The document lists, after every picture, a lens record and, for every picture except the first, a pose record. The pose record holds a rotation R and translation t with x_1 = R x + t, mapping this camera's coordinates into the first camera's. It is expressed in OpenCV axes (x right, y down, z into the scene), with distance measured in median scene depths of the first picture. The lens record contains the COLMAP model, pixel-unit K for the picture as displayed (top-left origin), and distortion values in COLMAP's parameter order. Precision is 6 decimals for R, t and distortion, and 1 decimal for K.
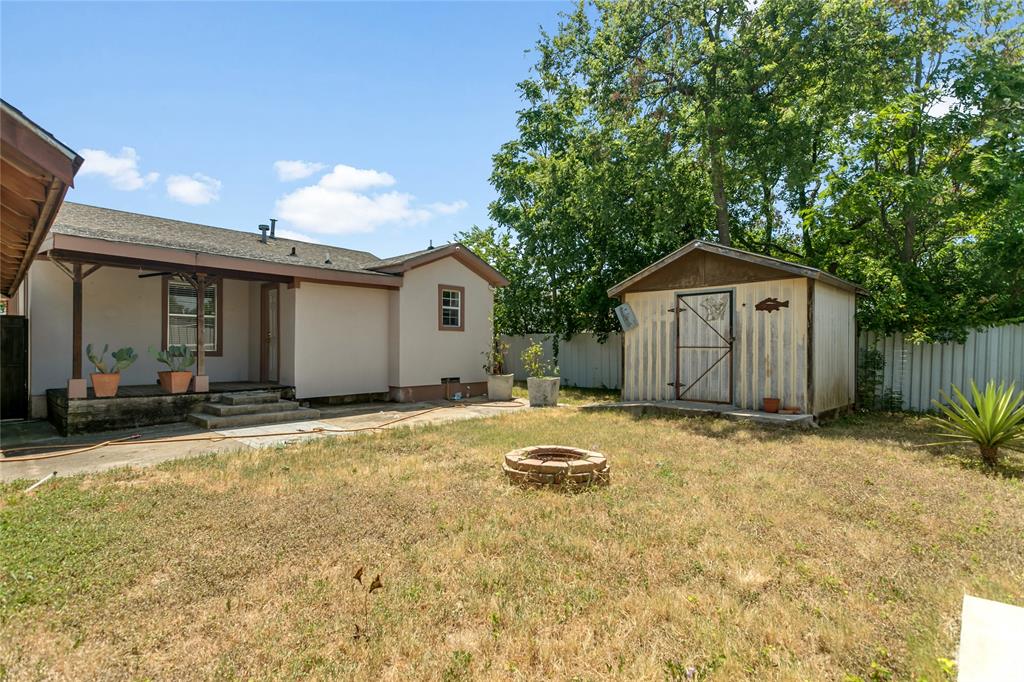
lens RADIAL K [[483.3, 0, 511.2], [0, 483.3, 347.3], [0, 0, 1]] dist [0.013527, 0.000012]
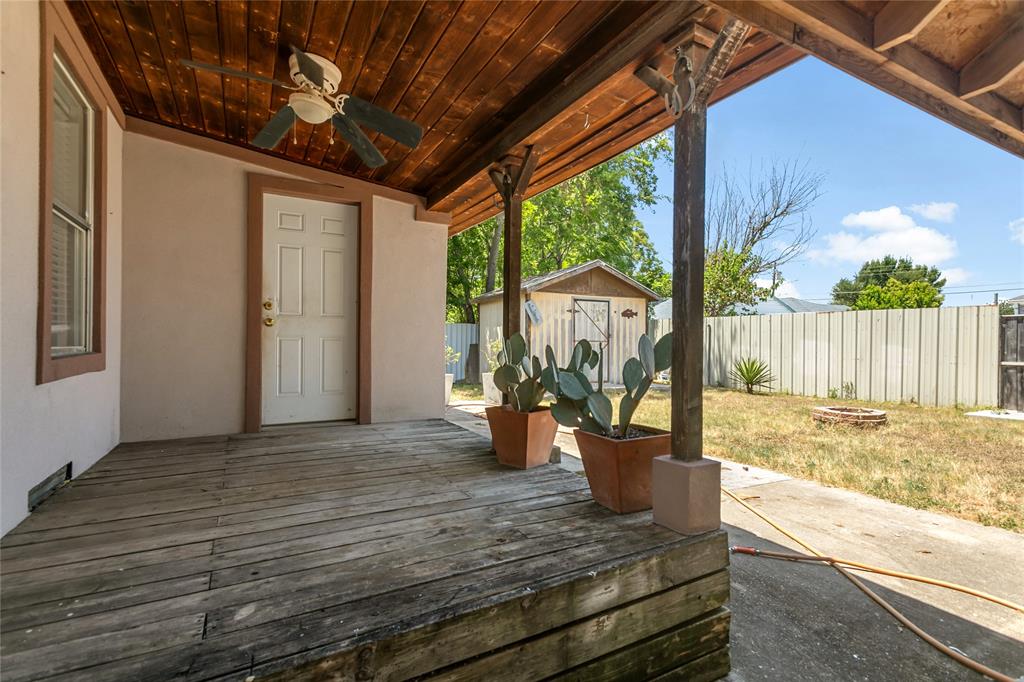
lens RADIAL K [[483.3, 0, 511.5], [0, 483.3, 344.6], [0, 0, 1]] dist [0.013527, 0.000012]
pose [[0.315799, -0.003257, 0.948820, -0.892191], [-0.009998, 0.999927, 0.006760, 0.002860], [-0.948773, -0.011621, 0.315744, 0.760334]]
